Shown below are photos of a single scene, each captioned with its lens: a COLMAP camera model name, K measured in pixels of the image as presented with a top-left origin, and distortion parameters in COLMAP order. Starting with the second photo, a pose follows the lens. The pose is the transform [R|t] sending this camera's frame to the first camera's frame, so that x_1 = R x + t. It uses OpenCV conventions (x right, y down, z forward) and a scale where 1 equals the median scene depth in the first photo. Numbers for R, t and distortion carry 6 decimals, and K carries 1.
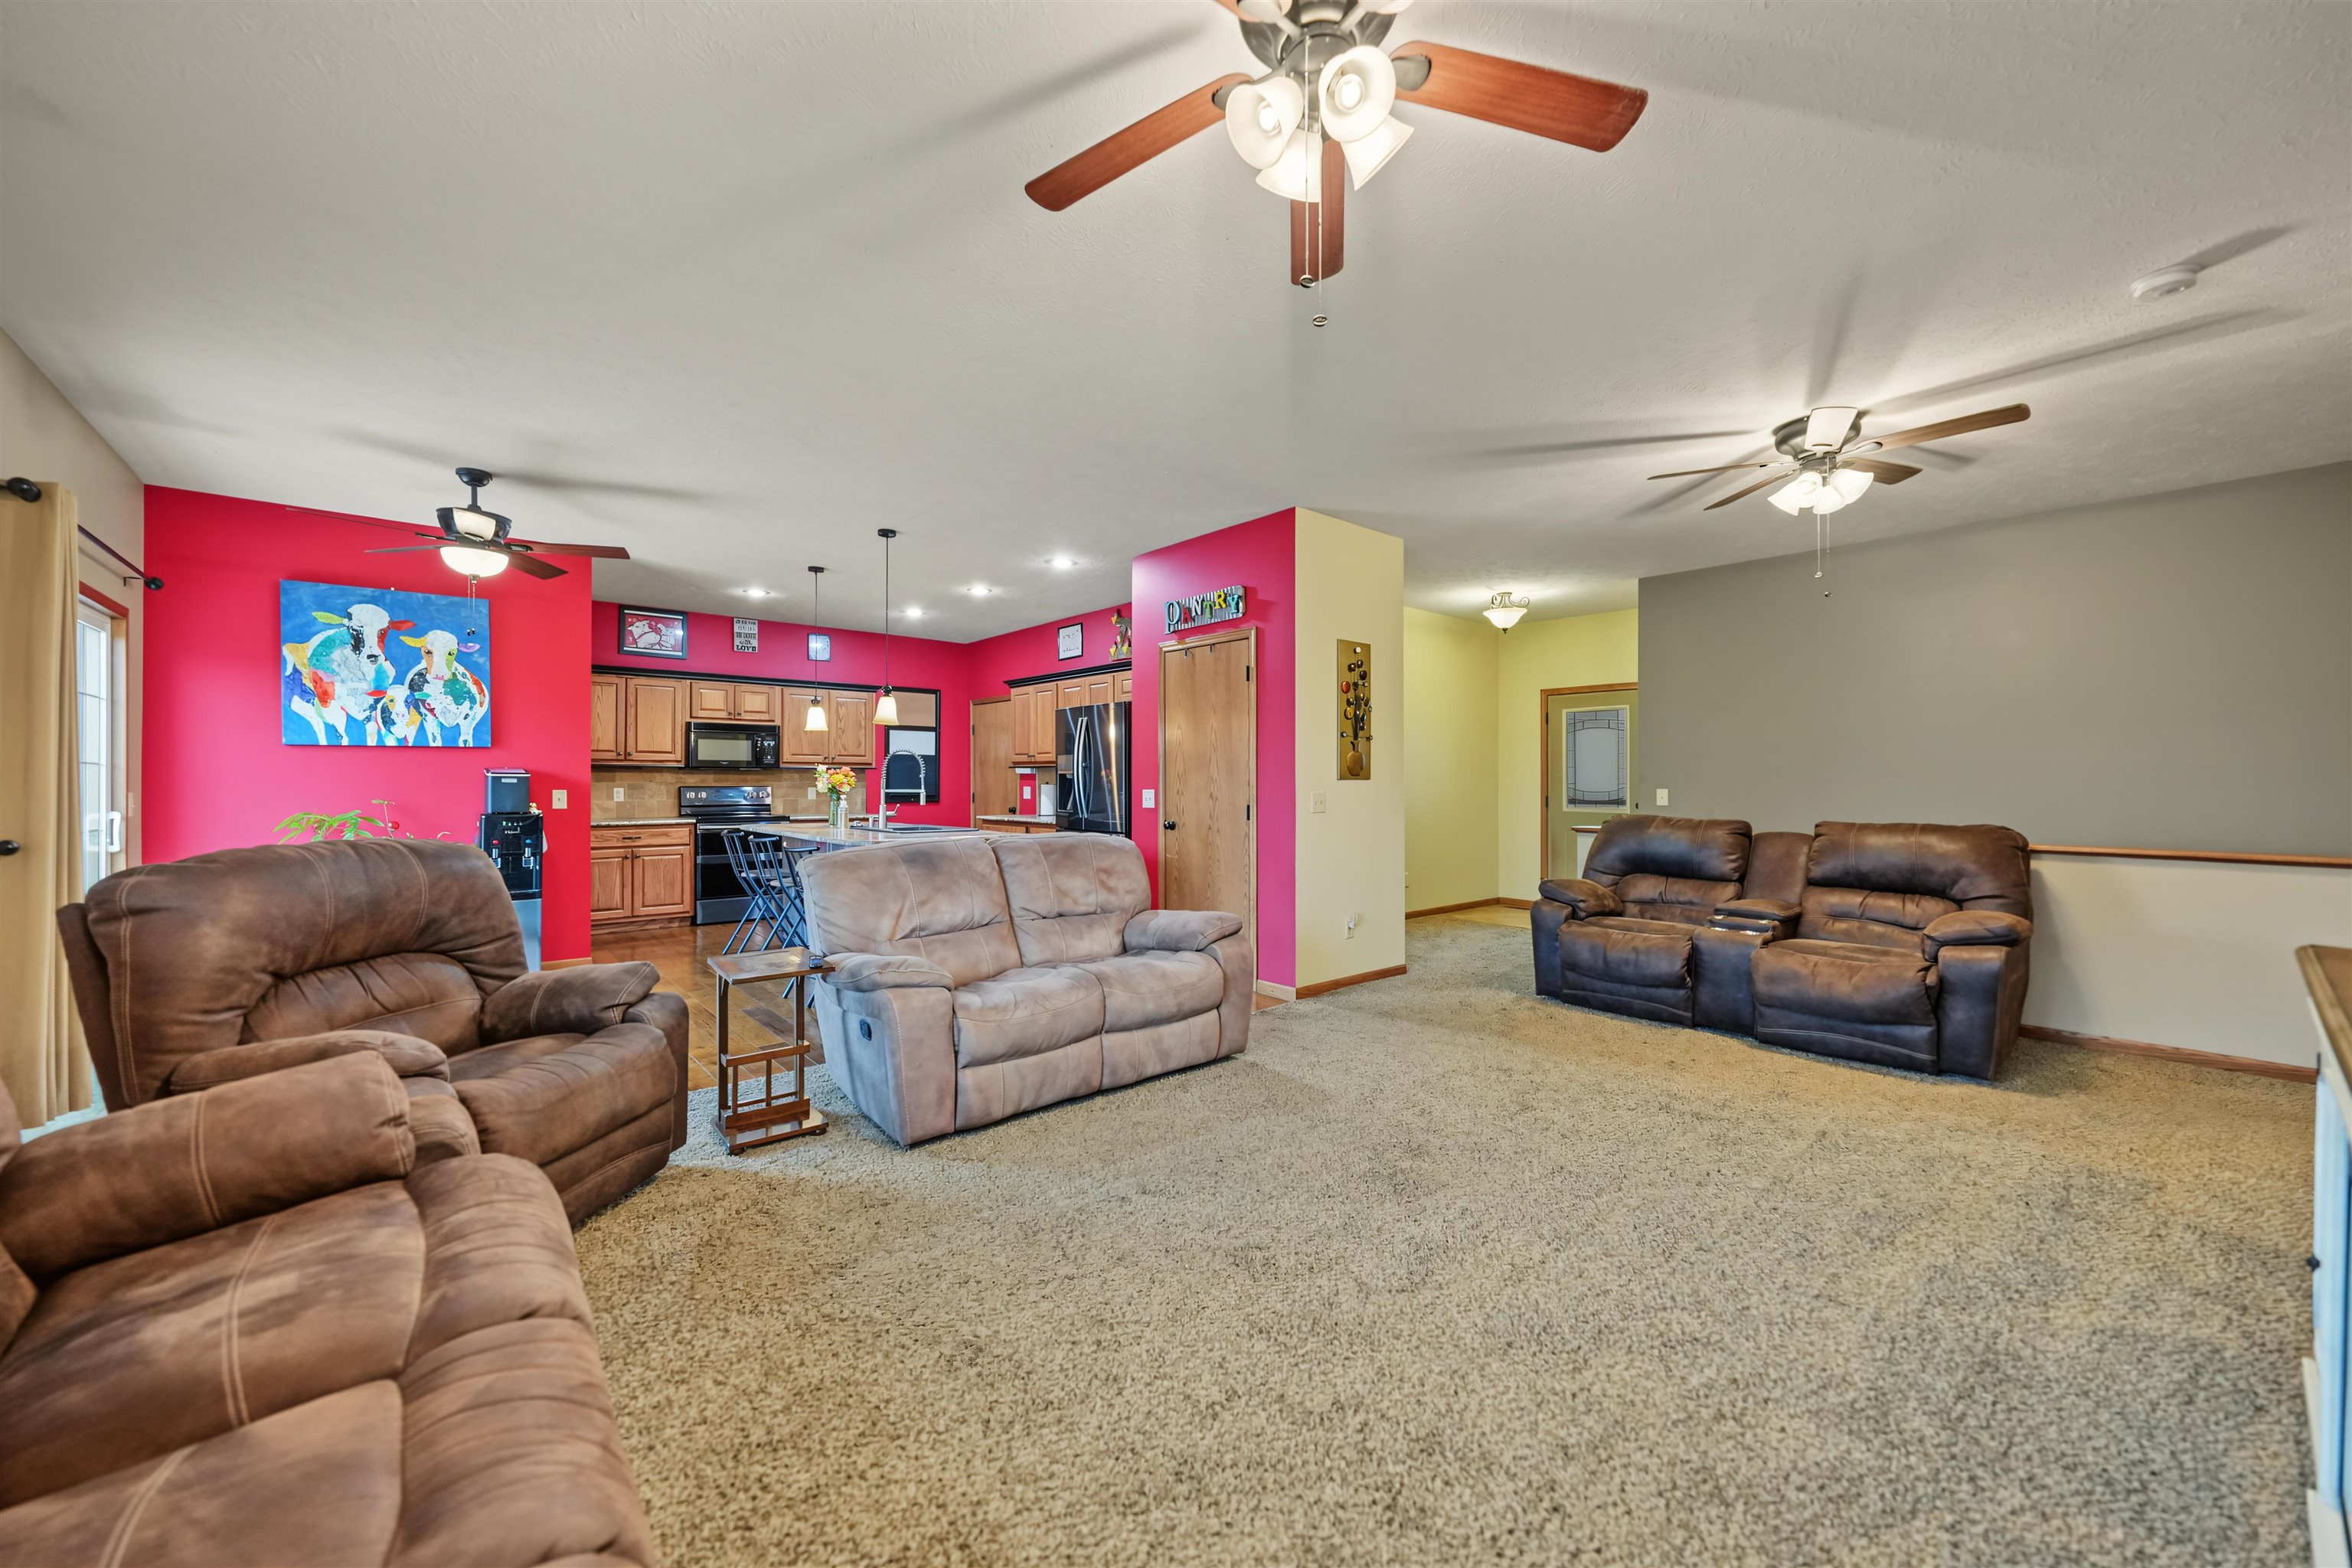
lens RADIAL K [[888.1, 0, 1176.0], [0, 888.1, 784.0], [0, 0, 1]] dist [0.000198, 0.000012]
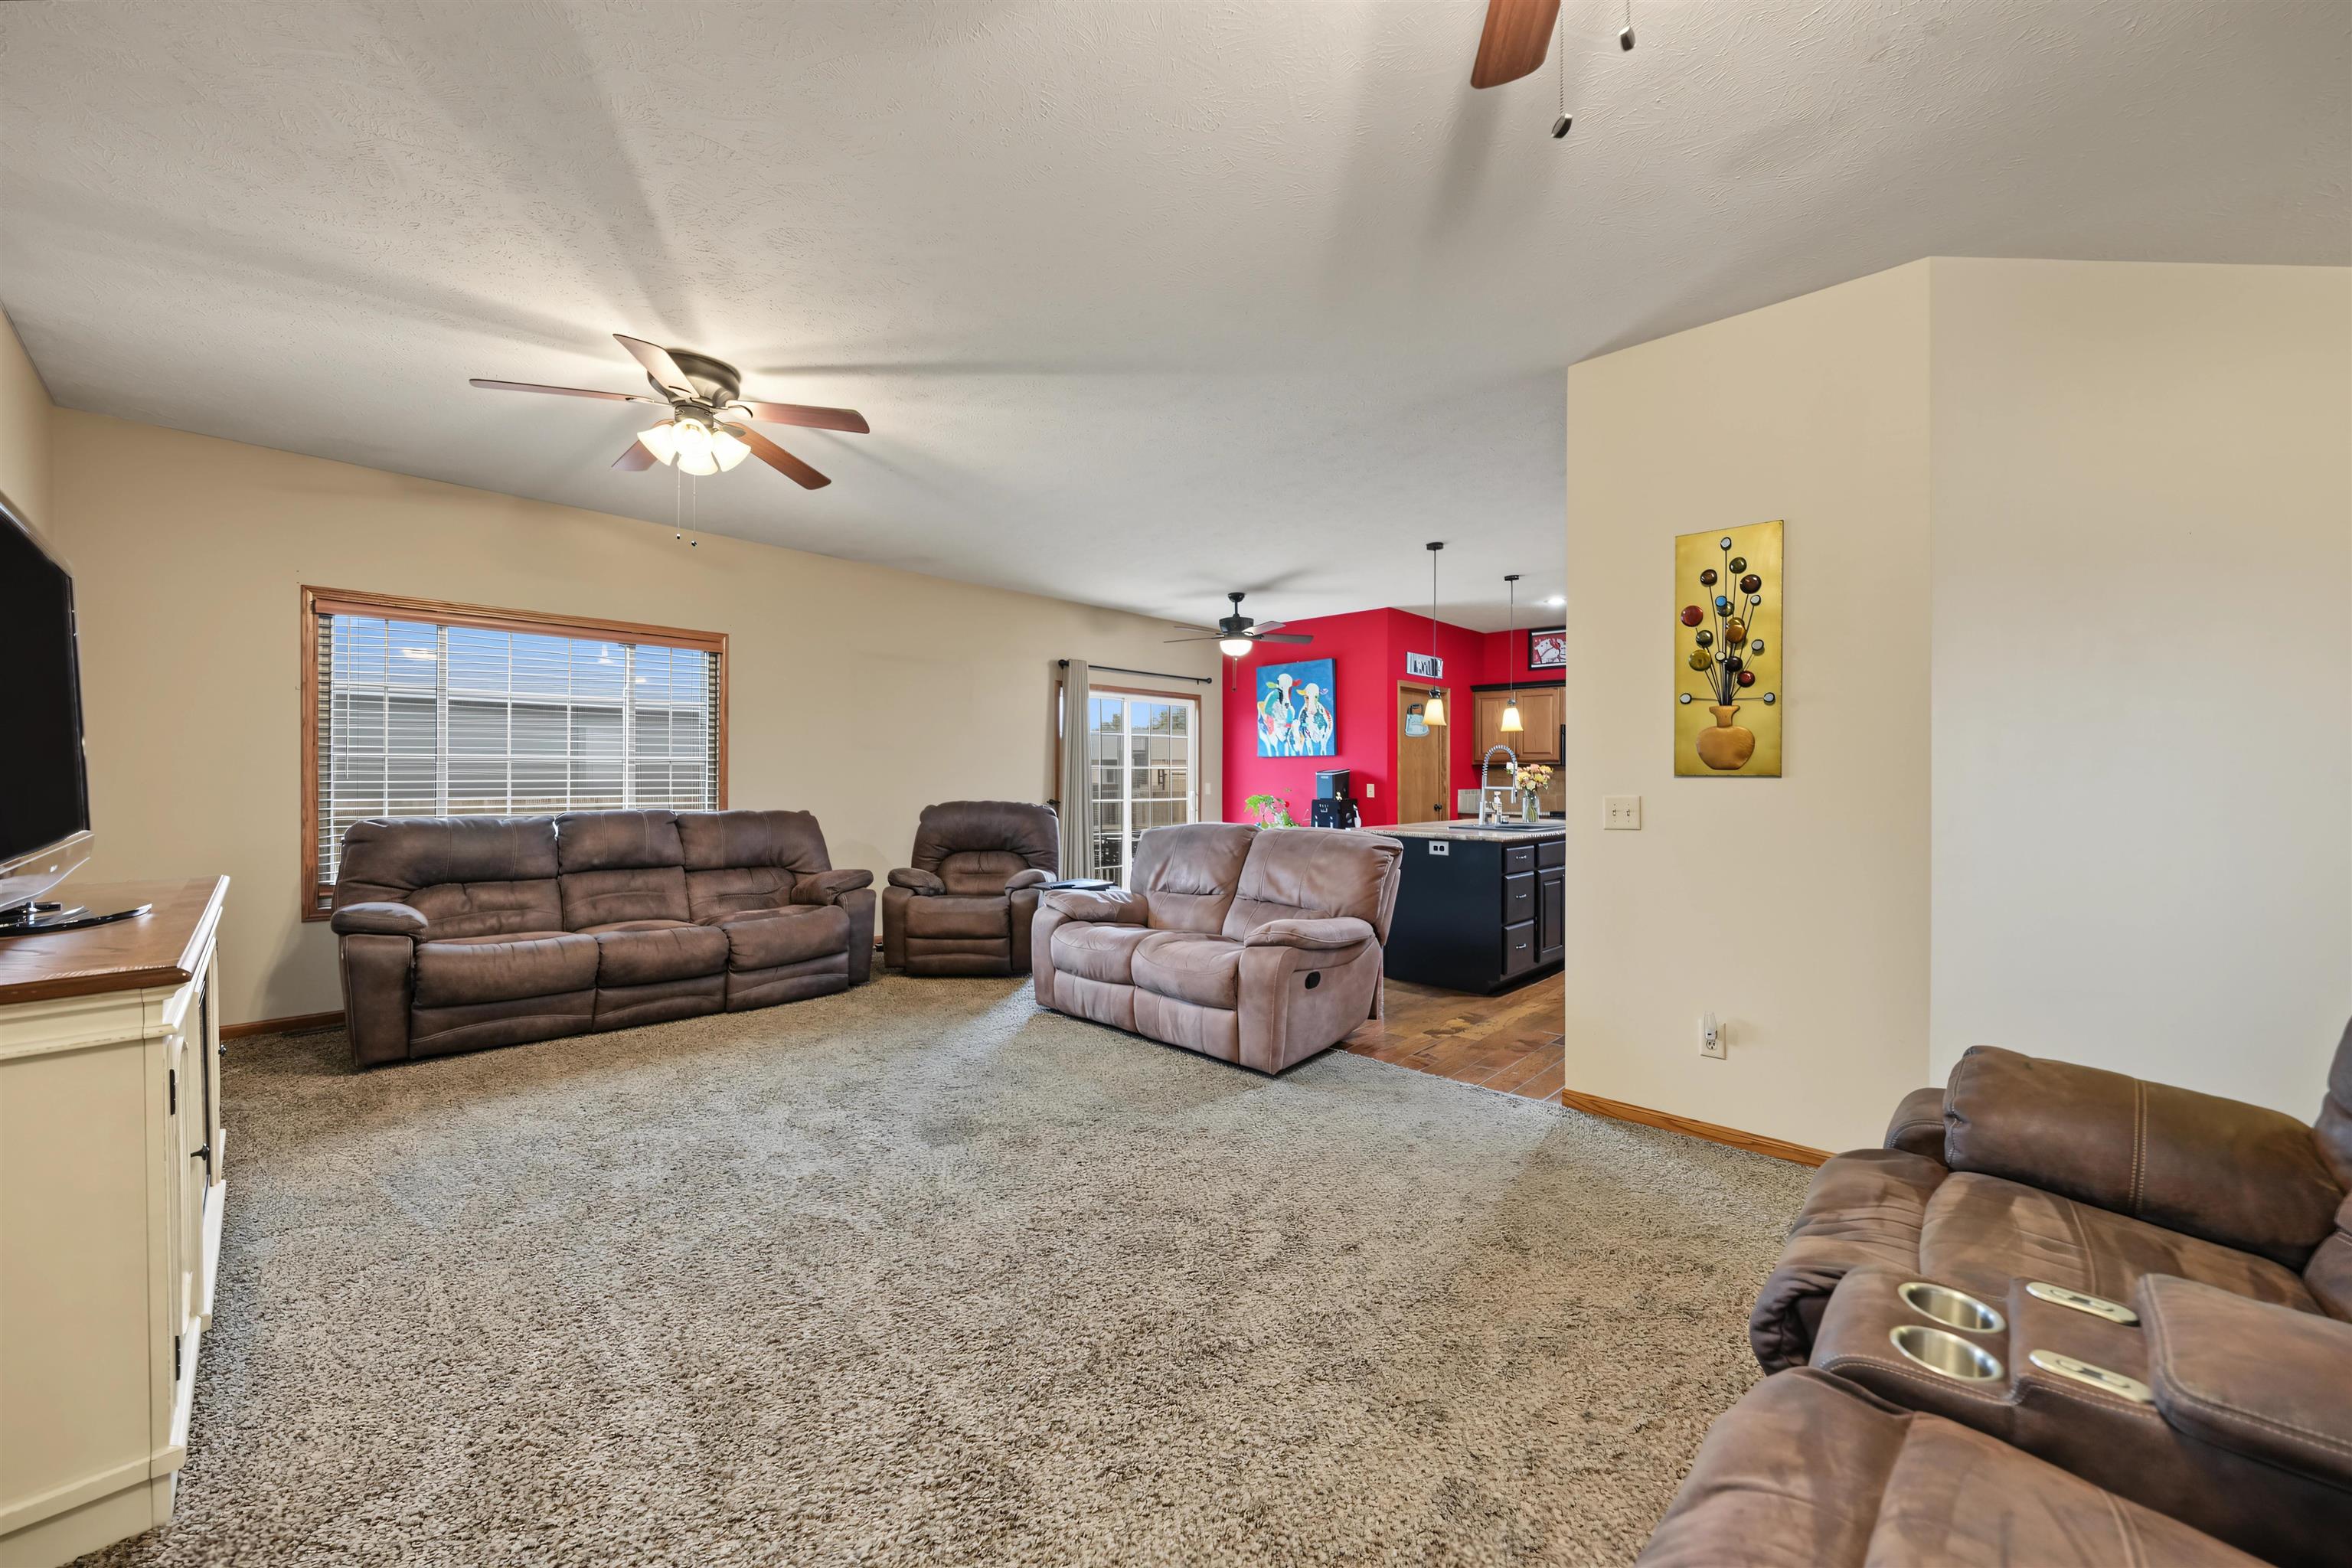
lens RADIAL K [[865.4, 0, 1162.7], [0, 865.4, 779.9], [0, 0, 1]] dist [0.000438, -0.000005]
pose [[0.095816, 0.003694, -0.995392, 0.713581], [-0.008118, 0.999963, 0.002930, -0.001794], [0.995366, 0.007800, 0.095843, 0.604780]]
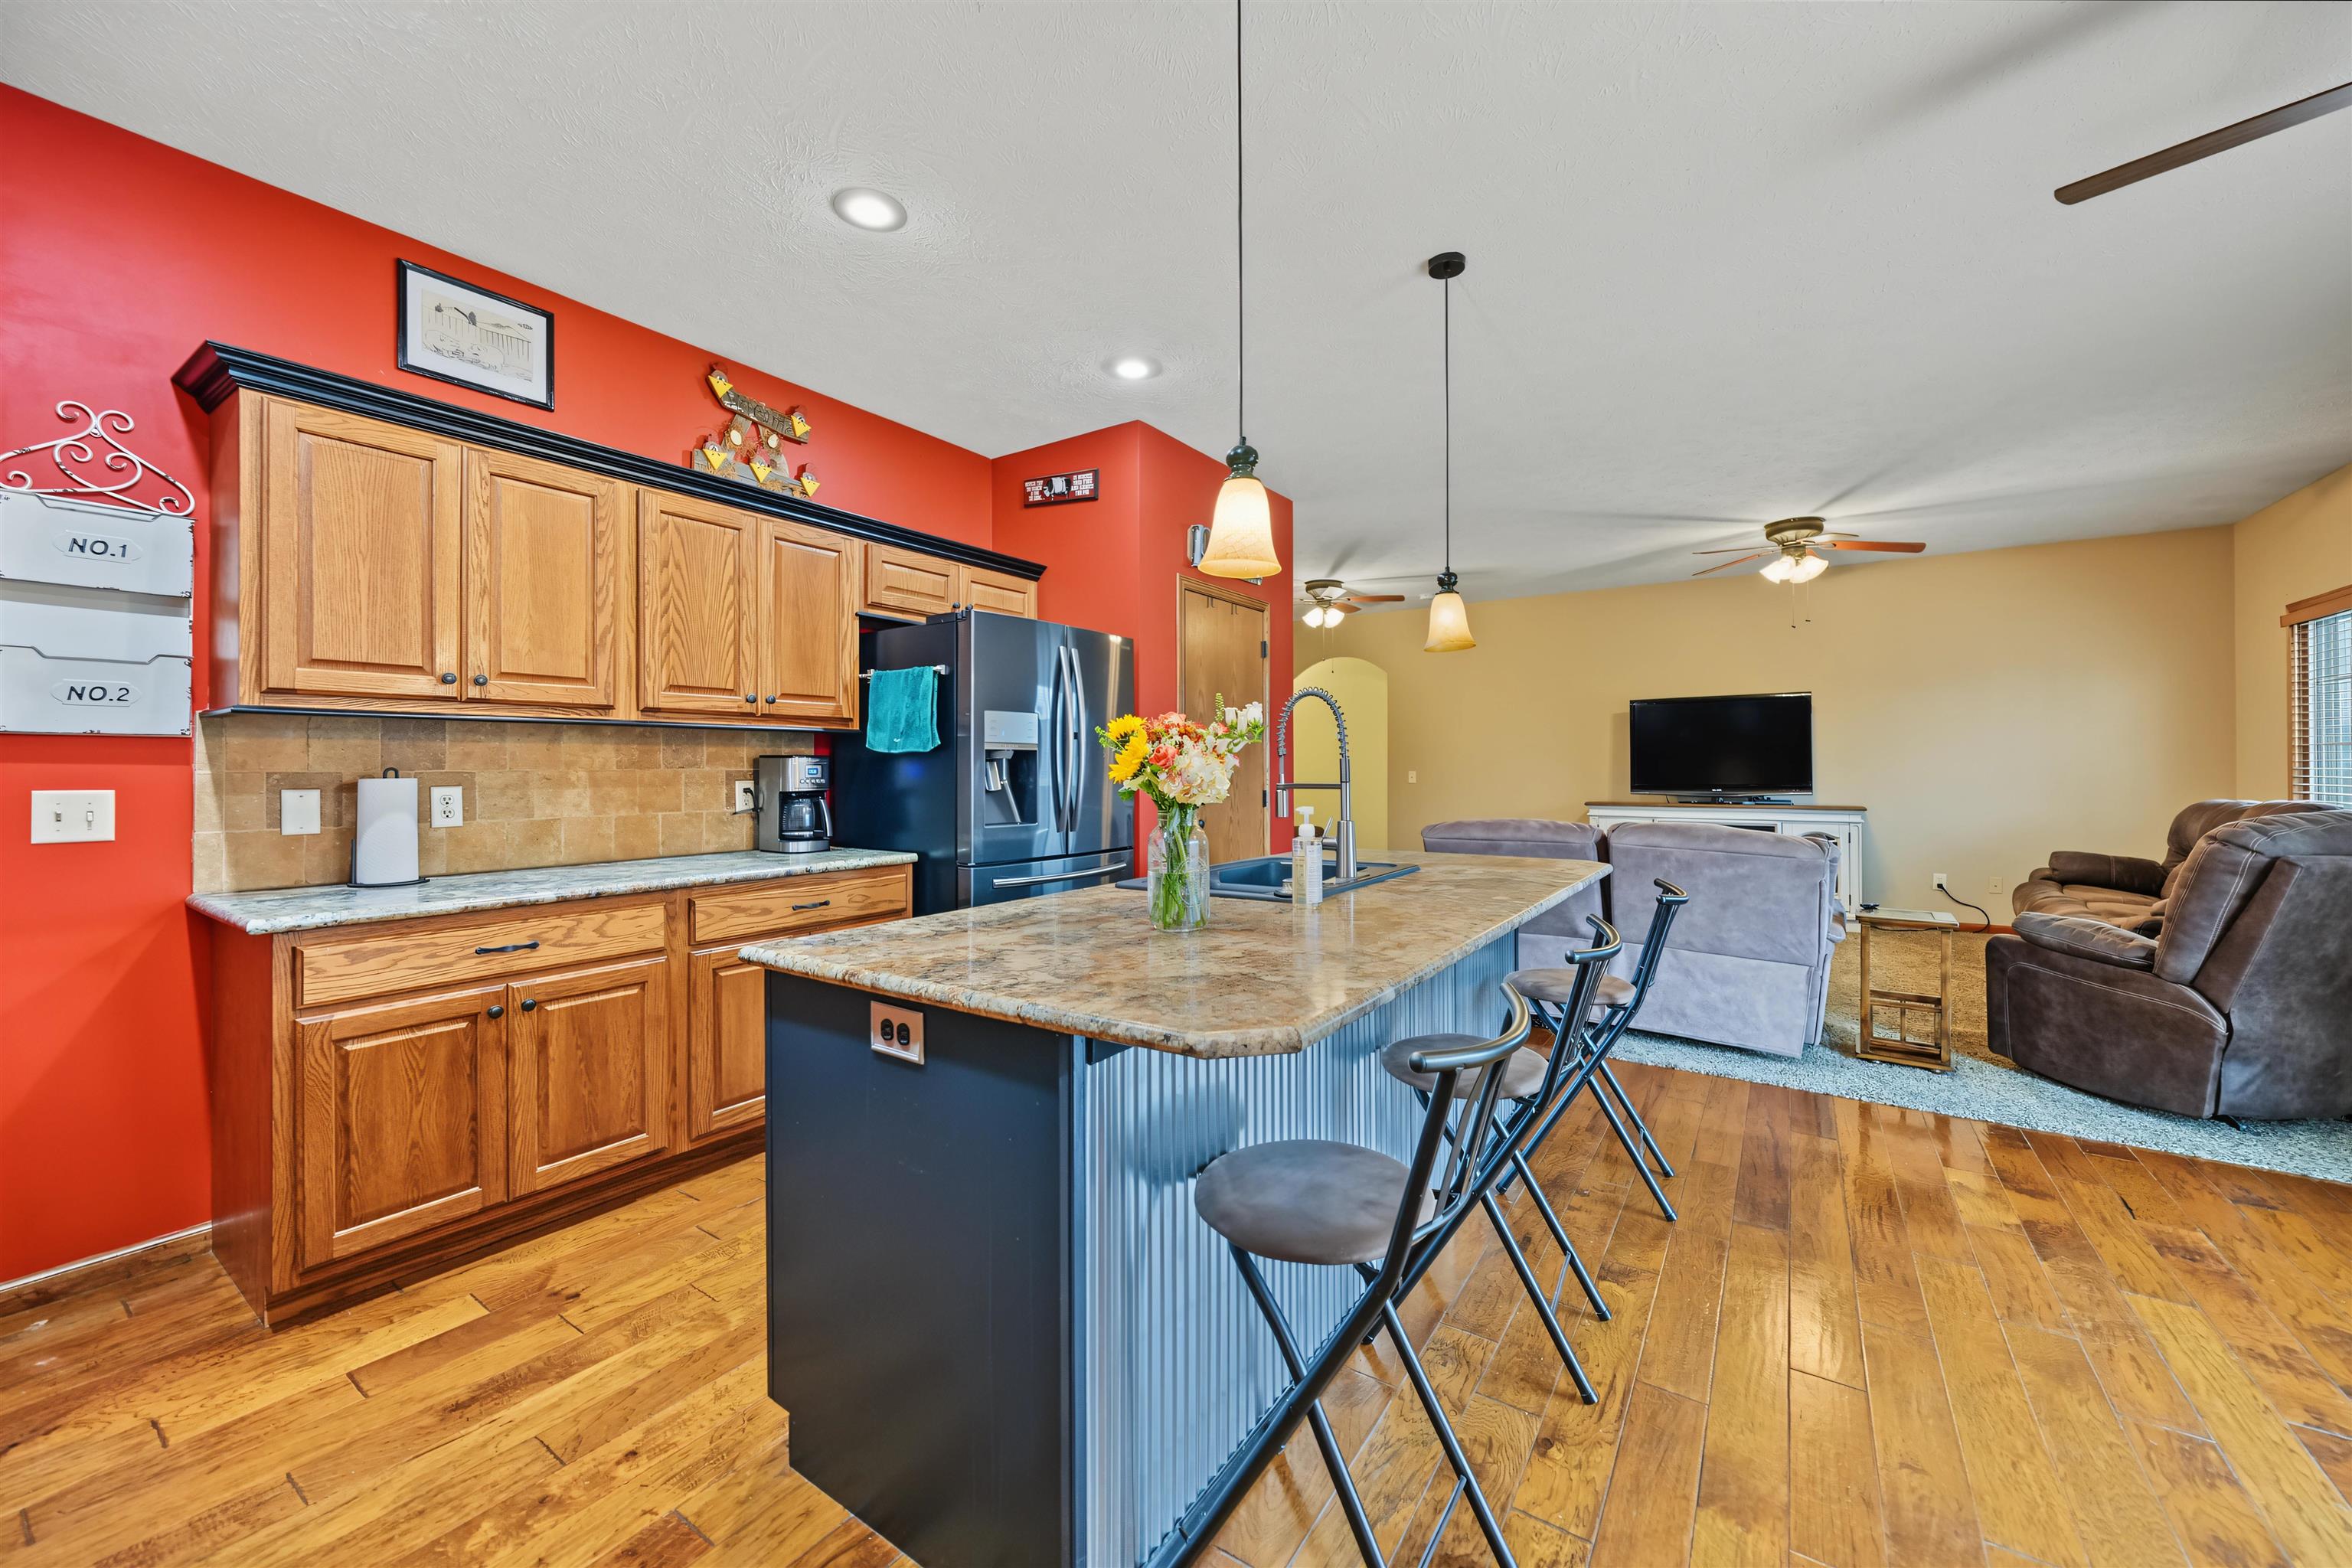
lens RADIAL K [[898.8, 0, 1179.8], [0, 898.8, 762.5], [0, 0, 1]] dist [0.000115, -0.000136]
pose [[-0.267698, -0.000828, 0.963503, -0.913758], [0.002122, 0.999997, 0.001449, -0.004783], [-0.963501, 0.002433, -0.267695, 1.375324]]
